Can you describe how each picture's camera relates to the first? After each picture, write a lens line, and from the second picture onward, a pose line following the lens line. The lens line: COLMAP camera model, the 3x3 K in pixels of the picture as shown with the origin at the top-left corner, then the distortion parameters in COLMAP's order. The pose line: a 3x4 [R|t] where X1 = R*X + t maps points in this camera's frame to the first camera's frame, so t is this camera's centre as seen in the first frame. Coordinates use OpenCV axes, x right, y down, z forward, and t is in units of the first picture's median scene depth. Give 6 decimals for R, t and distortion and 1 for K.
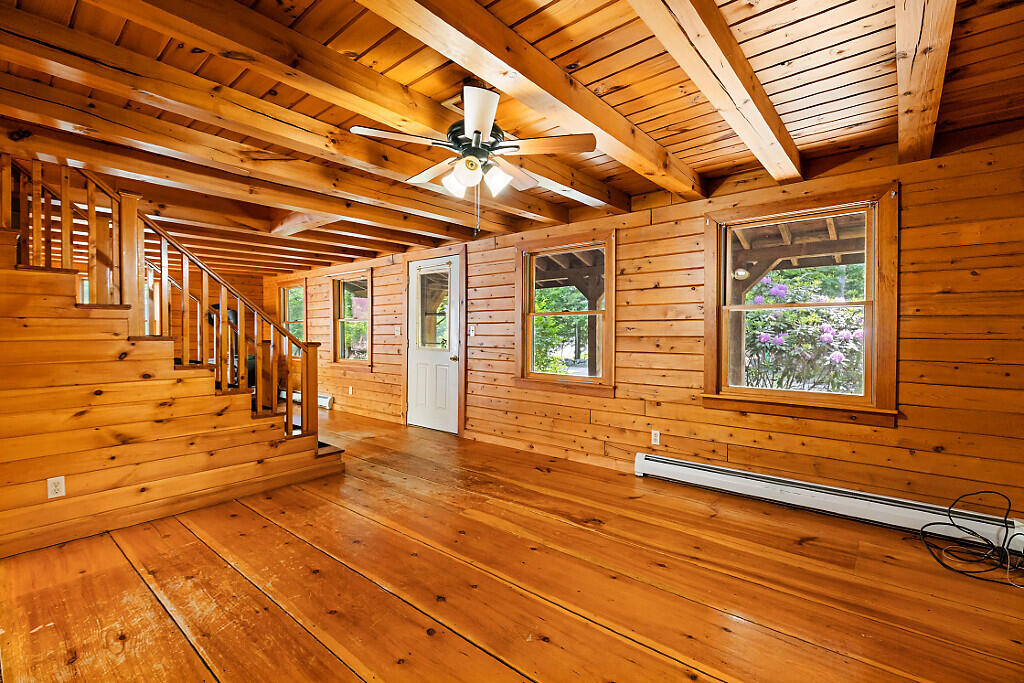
lens RADIAL K [[462.0, 0, 502.6], [0, 462.0, 335.6], [0, 0, 1]] dist [0.001065, -0.000271]
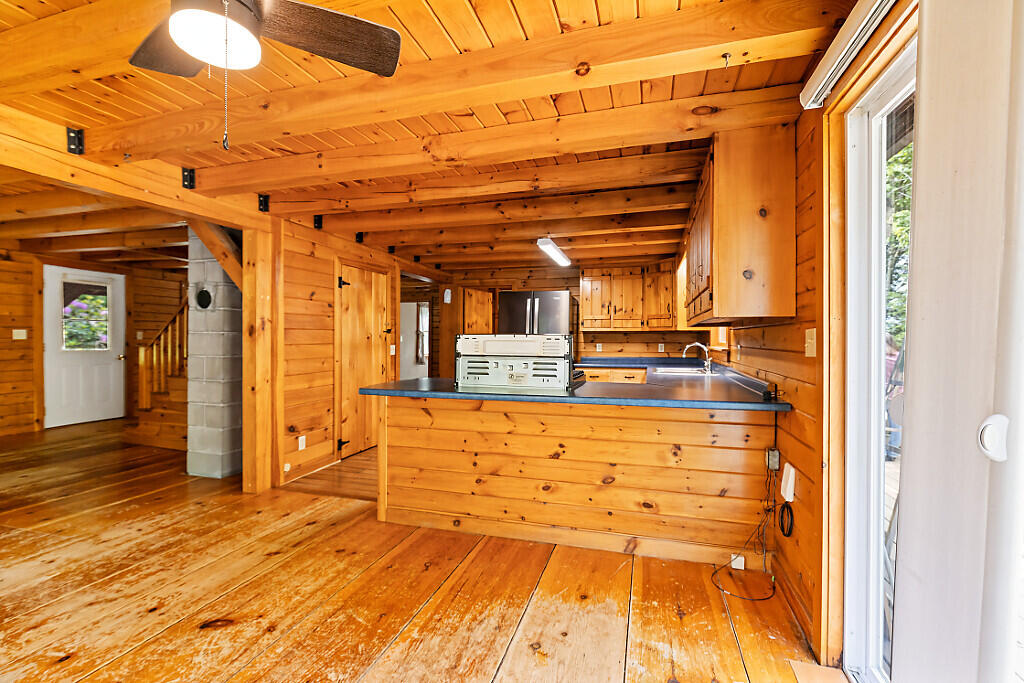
lens RADIAL K [[462.0, 0, 505.1], [0, 462.0, 340.1], [0, 0, 1]] dist [0.001065, -0.000271]
pose [[-0.403016, -0.000212, 0.915193, -2.966935], [0.000952, 0.999999, 0.000651, -0.000836], [-0.915192, 0.001133, -0.403016, 0.951304]]
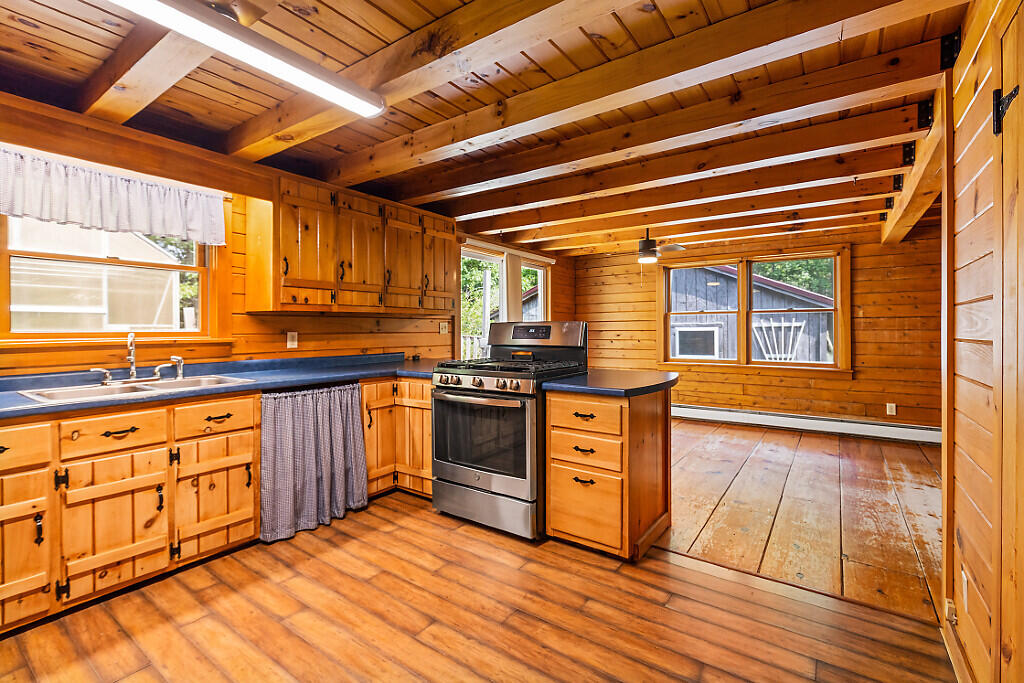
lens RADIAL K [[462.0, 0, 511.5], [0, 462.0, 331.5], [0, 0, 1]] dist [0.001065, -0.000271]
pose [[0.108557, 0.013633, -0.993997, -0.996111], [-0.001607, 0.999907, 0.013539, -0.005592], [0.994089, 0.000128, 0.108569, 0.366006]]
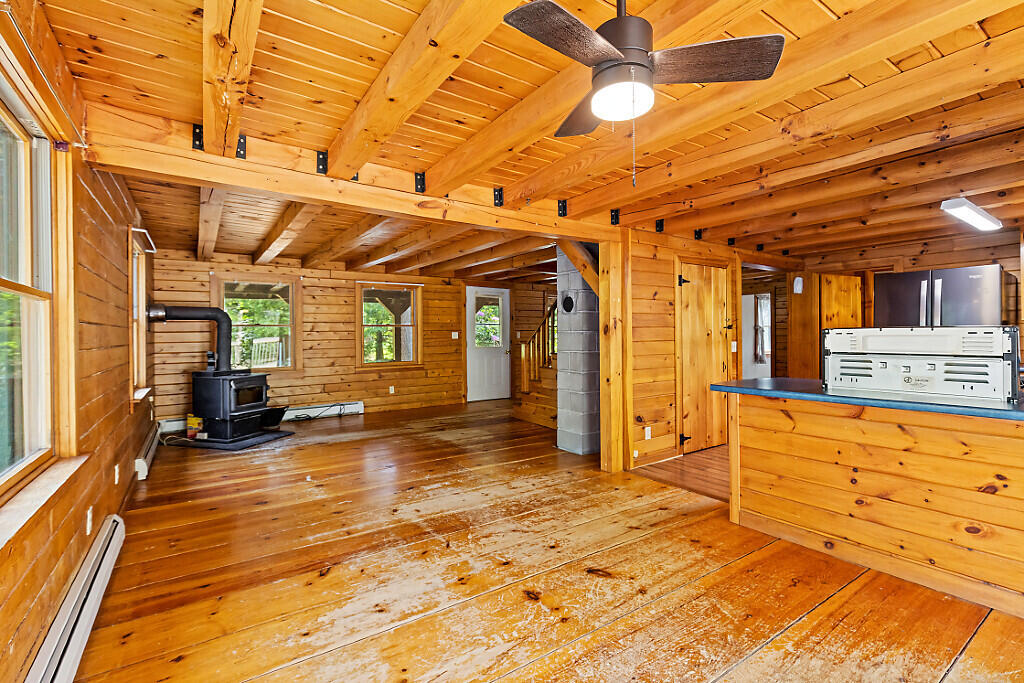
lens RADIAL K [[462.0, 0, 510.1], [0, 462.0, 334.4], [0, 0, 1]] dist [0.001065, -0.000271]
pose [[0.248725, 0.005696, 0.968557, -3.010550], [0.011797, 0.999891, -0.008910, -0.002111], [-0.968502, 0.013642, 0.248631, 1.005604]]
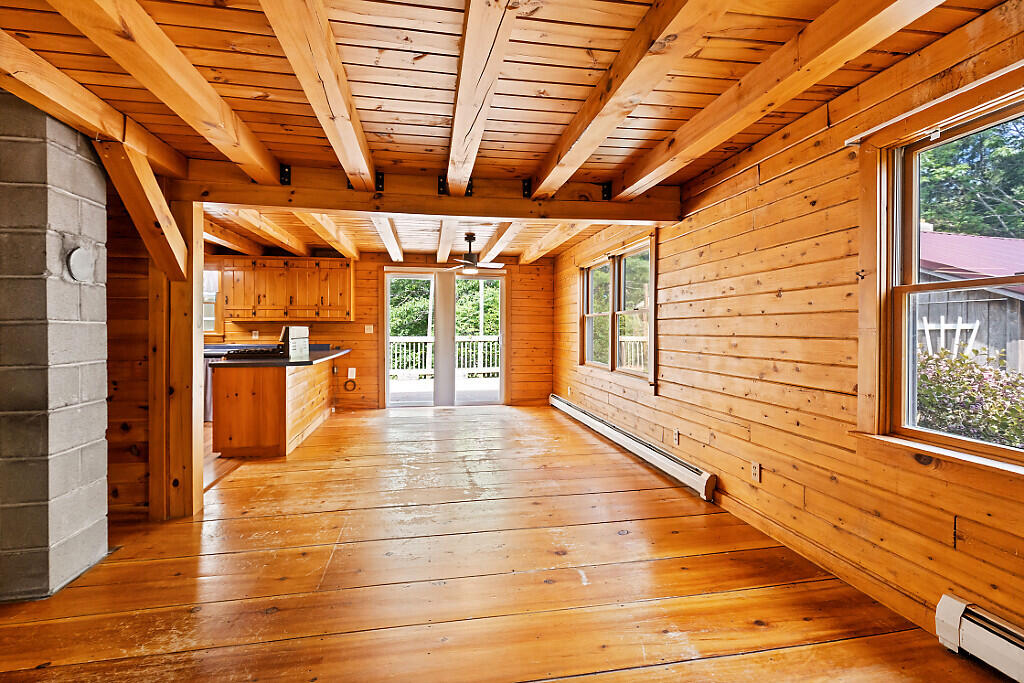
lens RADIAL K [[462.0, 0, 506.2], [0, 462.0, 332.3], [0, 0, 1]] dist [0.001065, -0.000271]
pose [[-0.628349, 0.013655, -0.777812, -1.192626], [0.000627, 0.999855, 0.017046, -0.019487], [0.777931, 0.010223, -0.628266, 2.283027]]
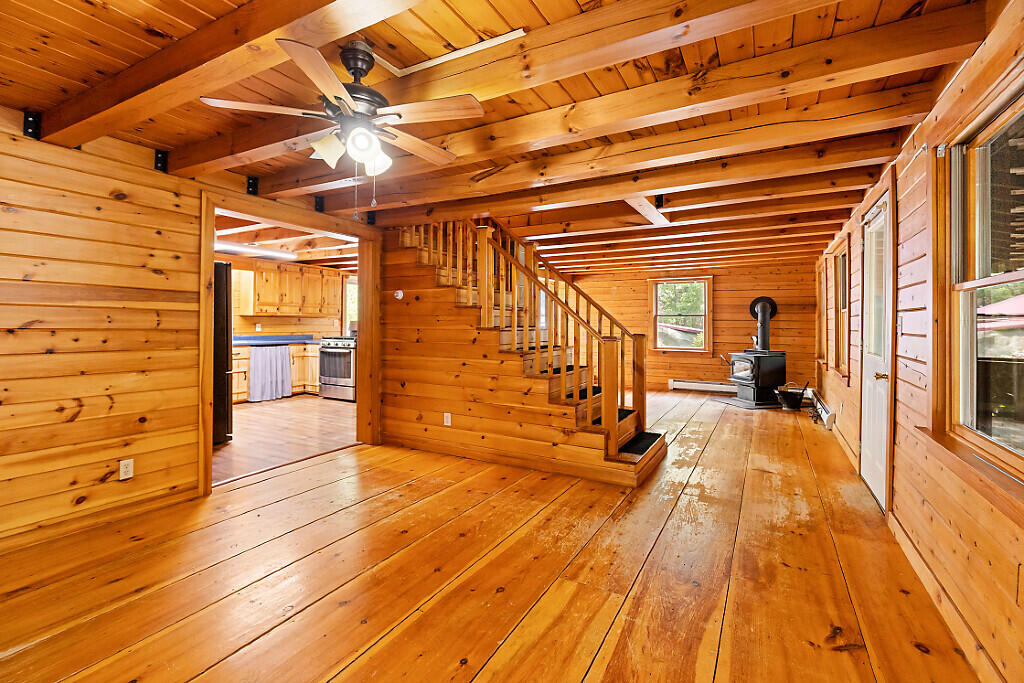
lens RADIAL K [[462.0, 0, 504.4], [0, 462.0, 323.0], [0, 0, 1]] dist [0.001065, -0.000271]
pose [[0.202768, 0.004308, -0.979217, 0.598997], [-0.013788, 0.999904, 0.001544, -0.015368], [0.979130, 0.013189, 0.202808, 0.767533]]
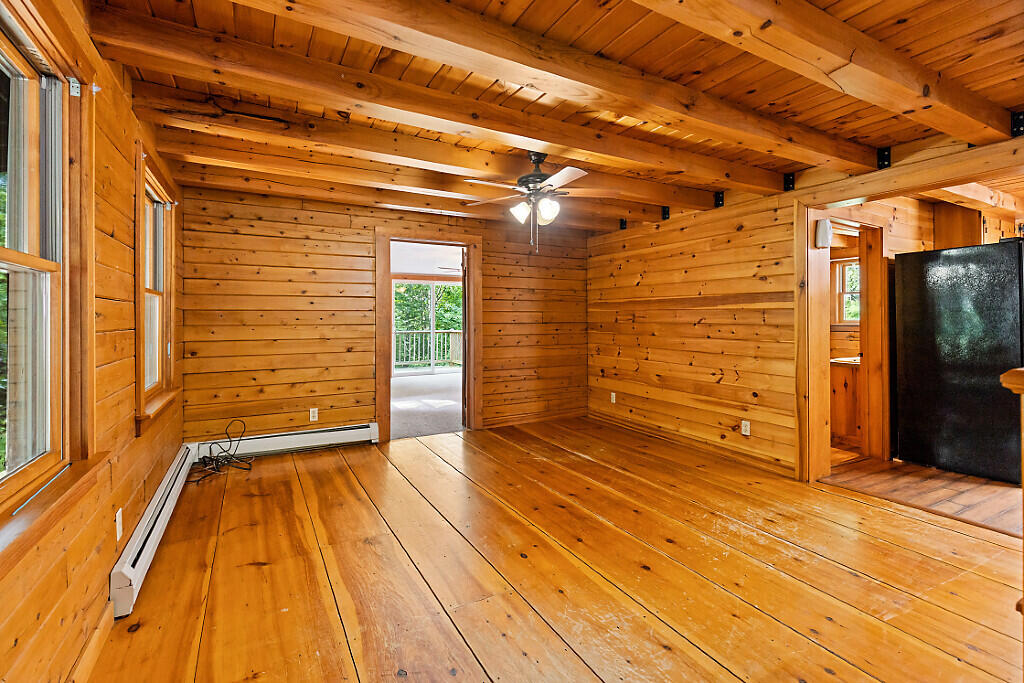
lens RADIAL K [[462.0, 0, 510.7], [0, 462.0, 318.1], [0, 0, 1]] dist [0.001065, -0.000271]
pose [[-0.940834, 0.006091, 0.338812, -0.324241], [0.006568, 0.999978, 0.000262, -0.012839], [-0.338803, 0.002472, -0.940854, 1.644898]]
